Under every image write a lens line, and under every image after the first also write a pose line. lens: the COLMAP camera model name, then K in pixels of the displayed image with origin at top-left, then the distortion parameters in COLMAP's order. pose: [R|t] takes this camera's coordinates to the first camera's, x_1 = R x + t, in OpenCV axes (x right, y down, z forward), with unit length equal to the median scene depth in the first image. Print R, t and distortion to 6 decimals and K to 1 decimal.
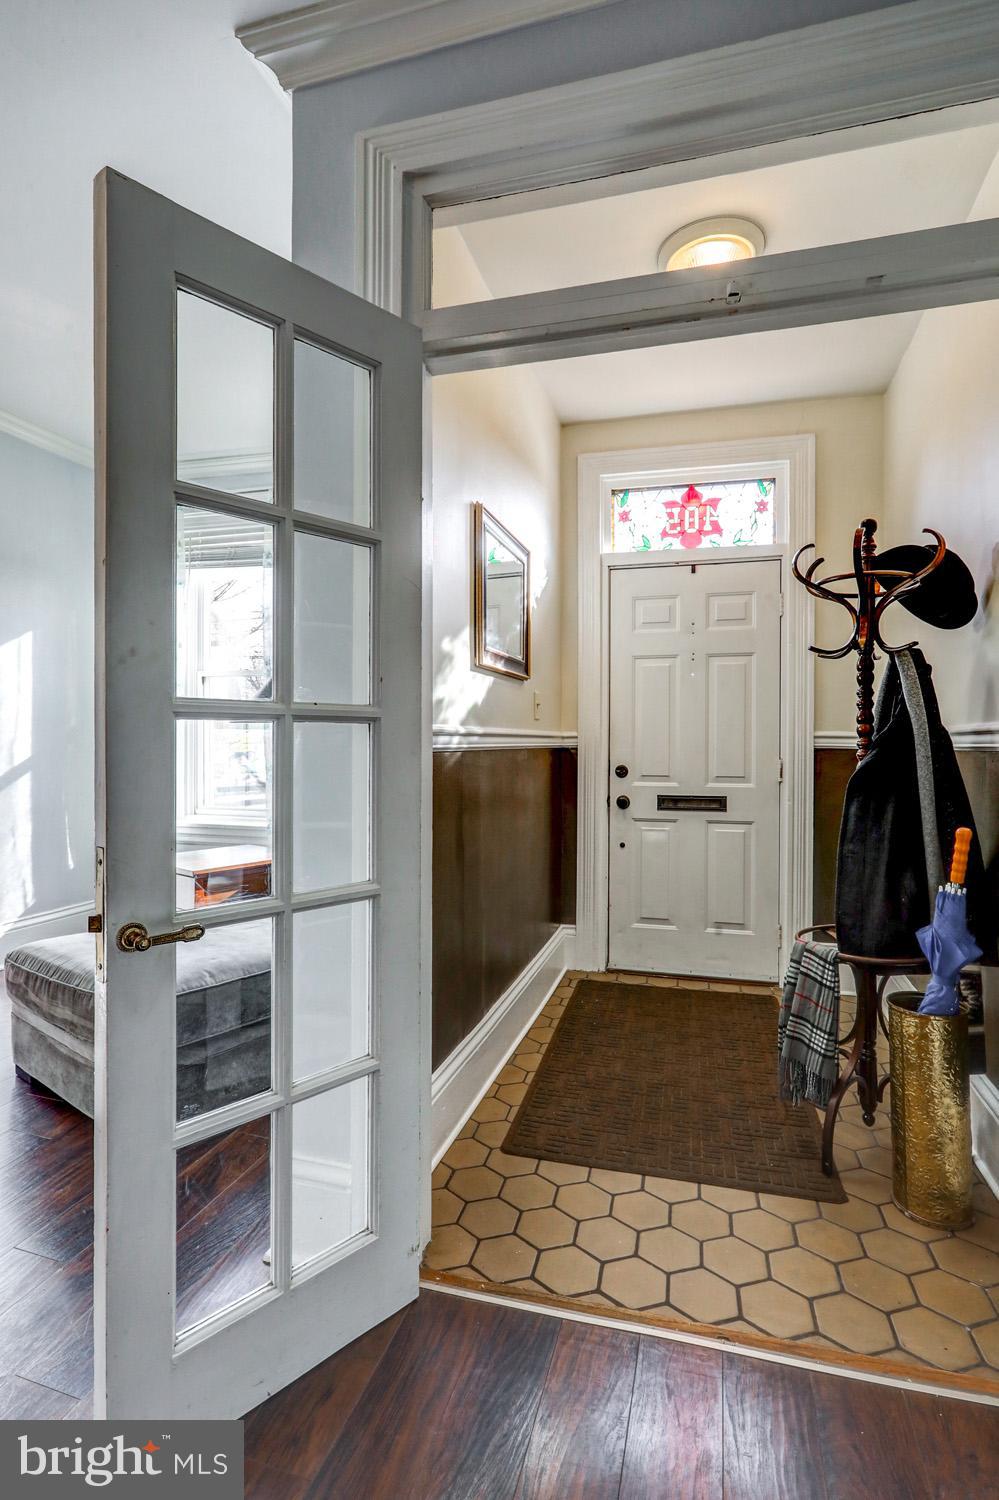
lens RADIAL K [[716.3, 0, 502.5], [0, 716.3, 743.6], [0, 0, 1]] dist [0.010371, 0.000932]
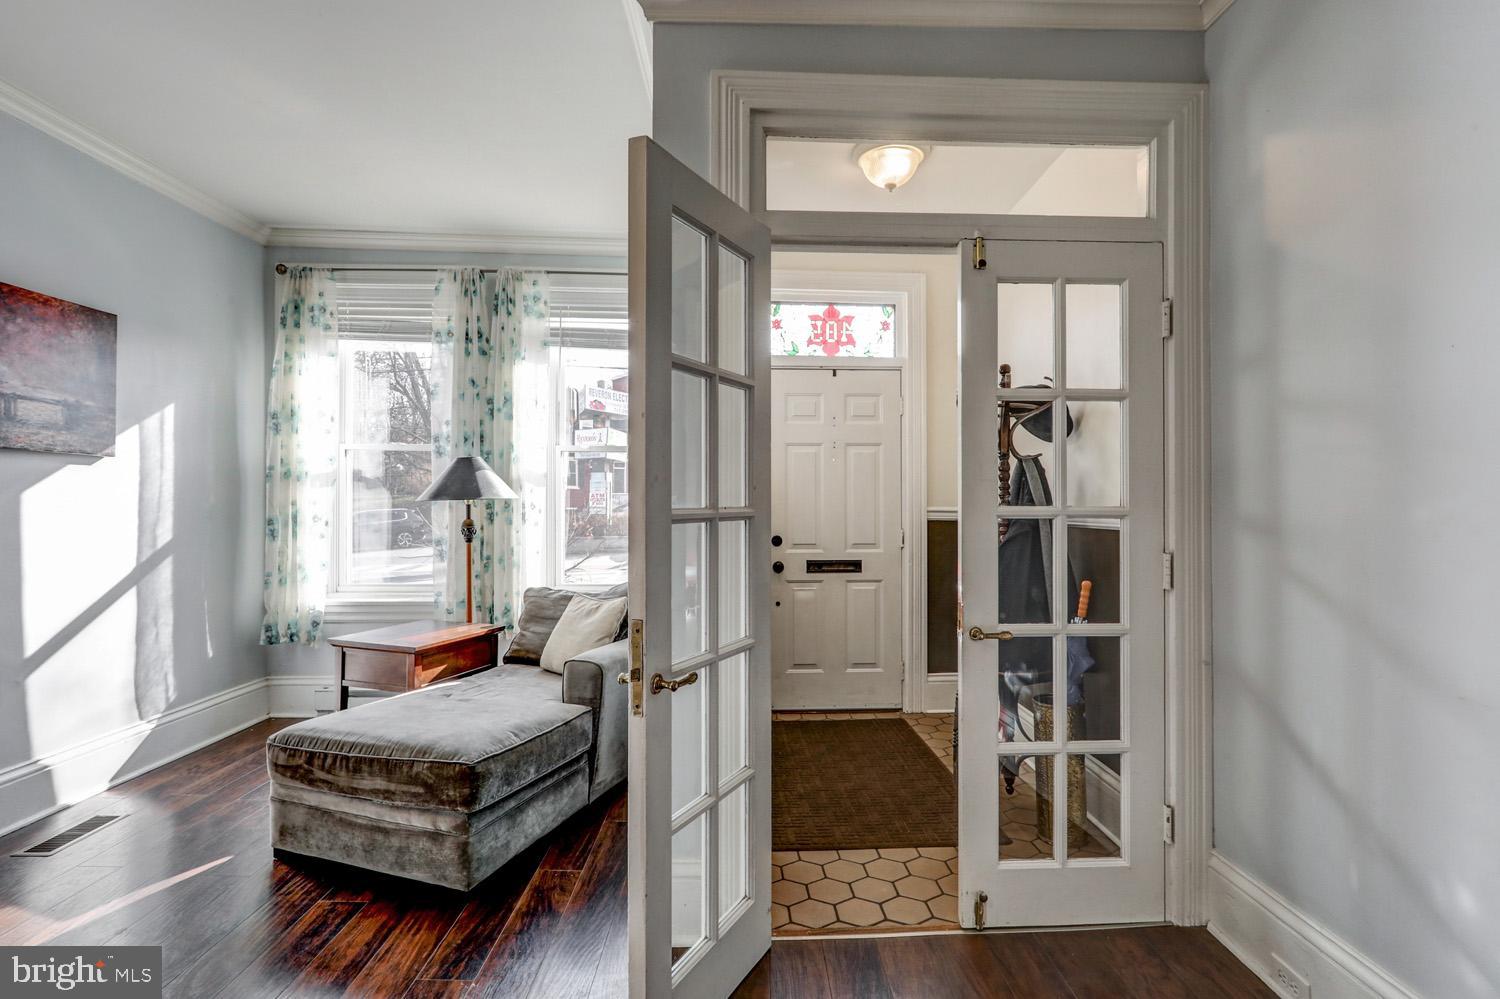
lens RADIAL K [[716.3, 0, 761.6], [0, 716.3, 496.5], [0, 0, 1]] dist [0.010371, 0.000932]
pose [[0.952664, -0.001123, 0.304024, -0.223063], [0.004468, 0.999937, -0.010307, -0.023067], [-0.303993, 0.011178, 0.952609, -0.116387]]
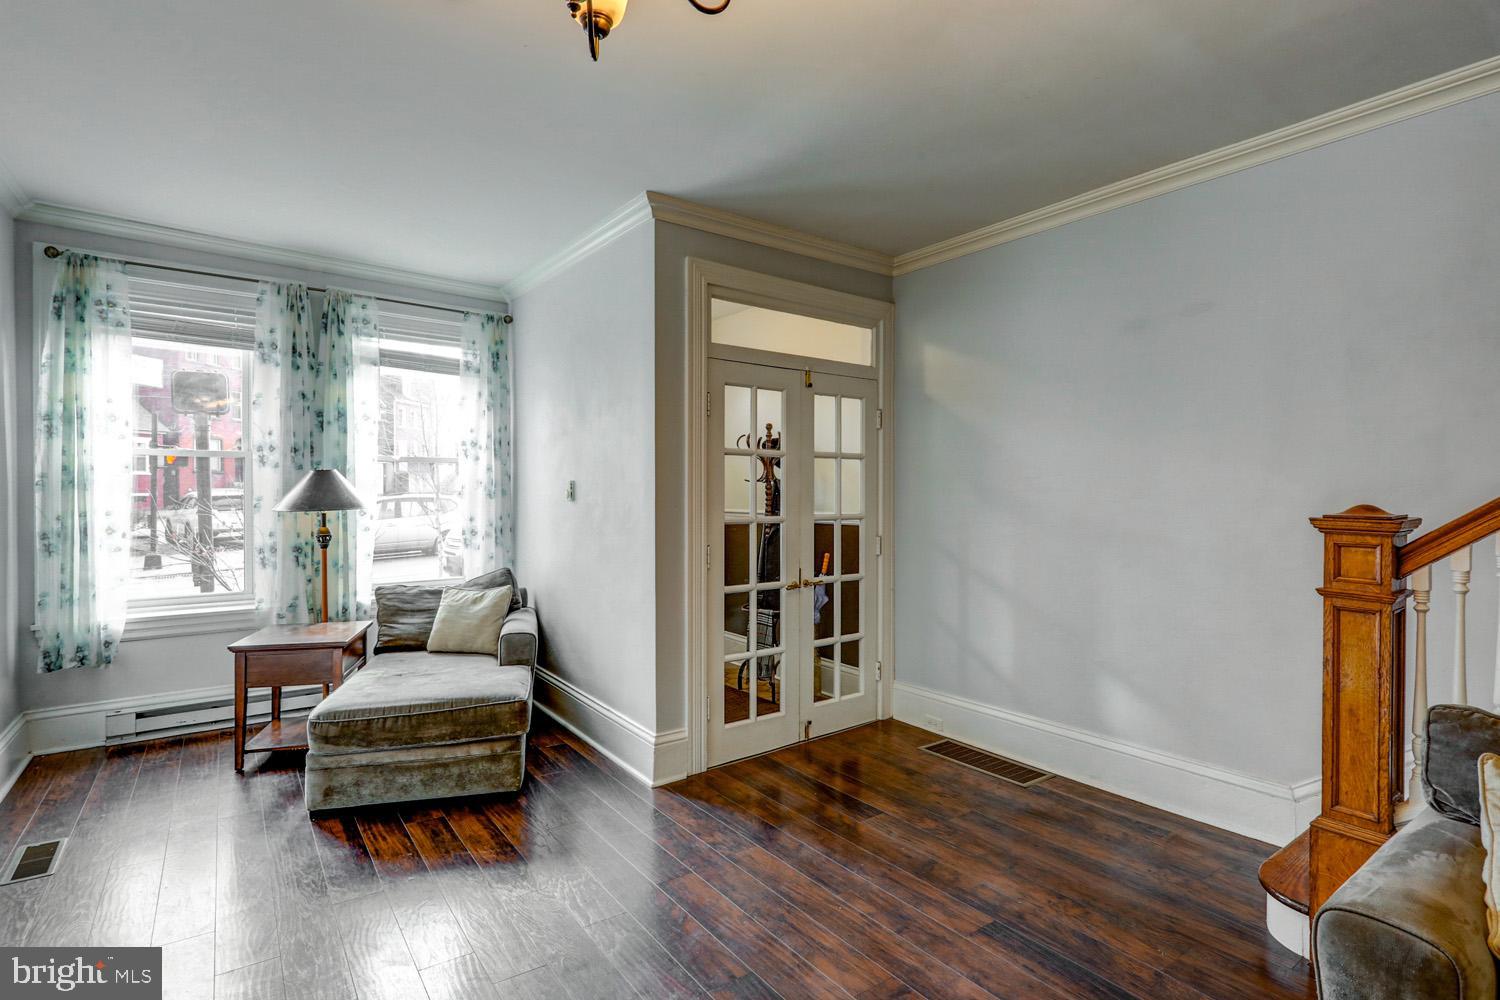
lens RADIAL K [[716.3, 0, 753.0], [0, 716.3, 498.0], [0, 0, 1]] dist [0.010371, 0.000932]
pose [[0.608849, -0.011009, 0.793210, -0.786766], [0.002149, 0.999923, 0.012229, -0.059967], [-0.793283, -0.005741, 0.608826, -0.207760]]
